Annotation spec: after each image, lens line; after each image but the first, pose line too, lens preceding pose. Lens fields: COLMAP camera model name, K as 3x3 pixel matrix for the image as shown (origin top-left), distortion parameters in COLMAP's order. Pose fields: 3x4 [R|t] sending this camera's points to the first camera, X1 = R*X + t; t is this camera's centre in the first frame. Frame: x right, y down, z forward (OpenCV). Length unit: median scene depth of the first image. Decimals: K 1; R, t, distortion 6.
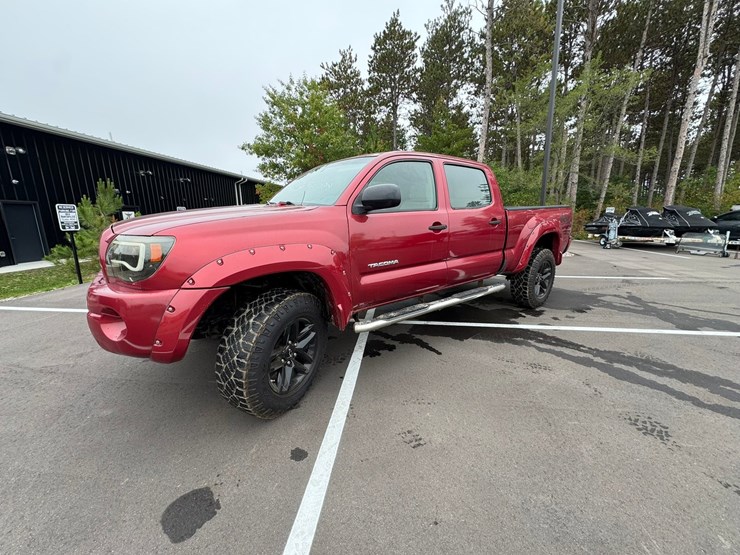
lens RADIAL K [[298.8, 0, 367.9], [0, 298.8, 276.7], [0, 0, 1]] dist [0.000460, -0.000227]
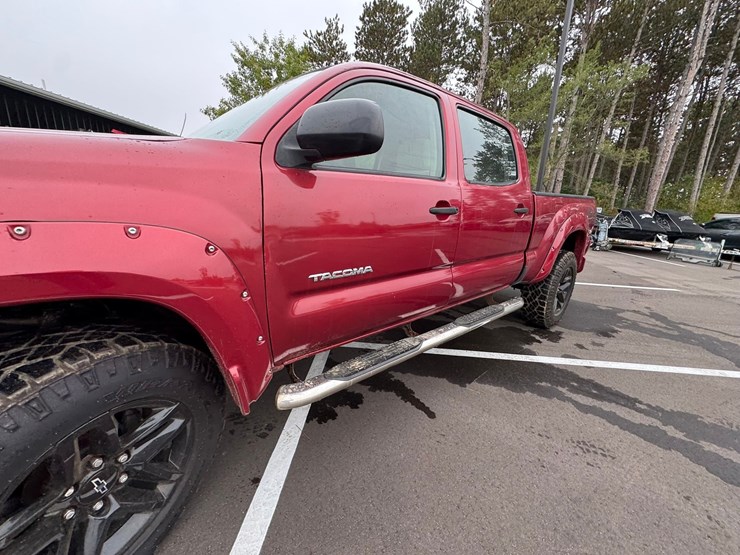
lens RADIAL K [[298.0, 0, 369.0], [0, 298.0, 276.3], [0, 0, 1]] dist [0.000172, -0.000184]
pose [[0.995875, 0.046279, 0.078043, 0.009134], [-0.049370, 0.998052, 0.038150, -0.009532], [-0.076125, -0.041846, 0.996220, 0.078632]]
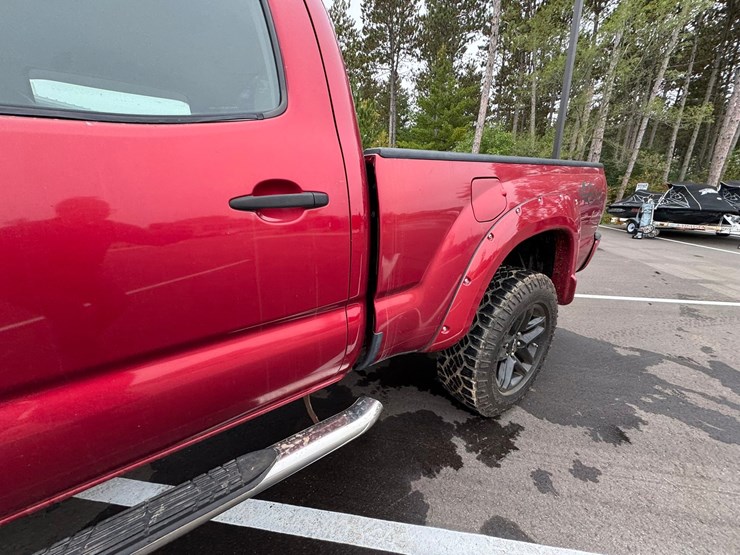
lens RADIAL K [[296.9, 0, 369.3], [0, 296.9, 274.9], [0, 0, 1]] dist [-0.001786, 0.000108]
pose [[0.999412, 0.024305, -0.024196, 0.109513], [-0.022413, 0.996884, 0.075631, -0.031855], [0.025959, -0.075044, 0.996842, 0.171201]]
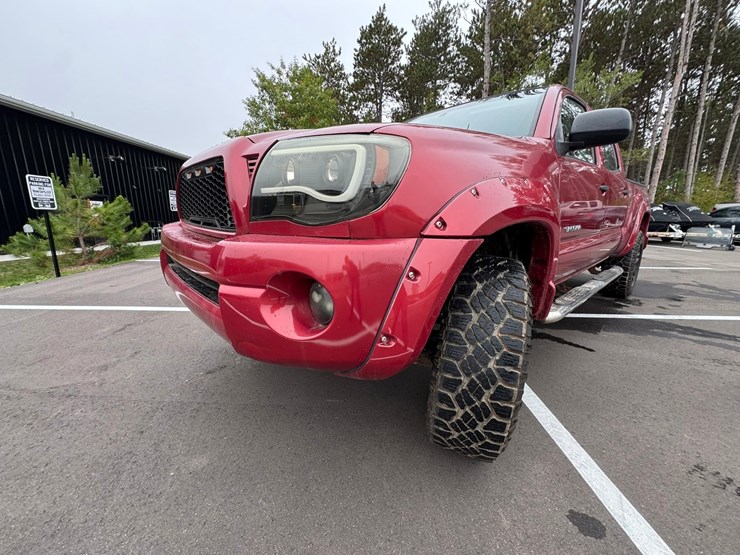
lens RADIAL K [[298.8, 0, 367.9], [0, 298.8, 276.7], [0, 0, 1]] dist [0.000460, -0.000227]
pose [[0.995793, -0.006052, 0.091436, -0.082071], [0.006446, 0.999971, -0.004009, 0.011930], [-0.091409, 0.004581, 0.995803, 0.051285]]
